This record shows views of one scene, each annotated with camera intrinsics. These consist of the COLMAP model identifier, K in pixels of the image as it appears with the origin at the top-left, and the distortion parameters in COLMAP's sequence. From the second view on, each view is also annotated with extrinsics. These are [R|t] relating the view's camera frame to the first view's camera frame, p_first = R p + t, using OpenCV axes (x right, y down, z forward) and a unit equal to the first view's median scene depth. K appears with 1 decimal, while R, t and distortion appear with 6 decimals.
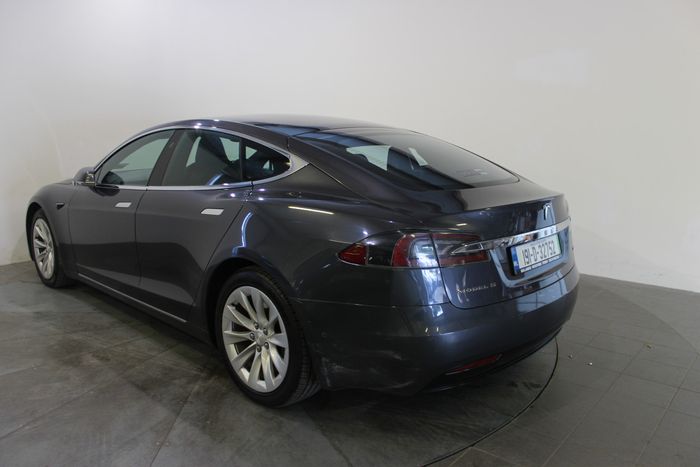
lens RADIAL K [[568.0, 0, 350.1], [0, 568.0, 237.0], [0, 0, 1]] dist [-0.175946, 0.159507]
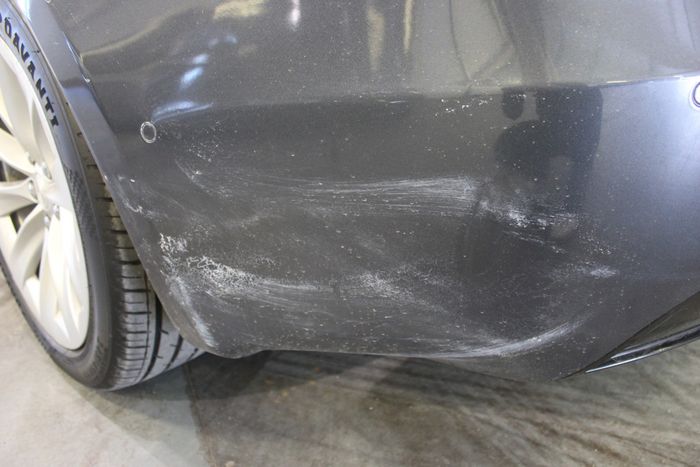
lens RADIAL K [[568.0, 0, 350.1], [0, 568.0, 237.0], [0, 0, 1]] dist [-0.175946, 0.159507]
pose [[0.998506, -0.046211, -0.029167, 0.036866], [0.050993, 0.979808, 0.193327, 0.174194], [0.019644, -0.194525, 0.980701, 0.774790]]
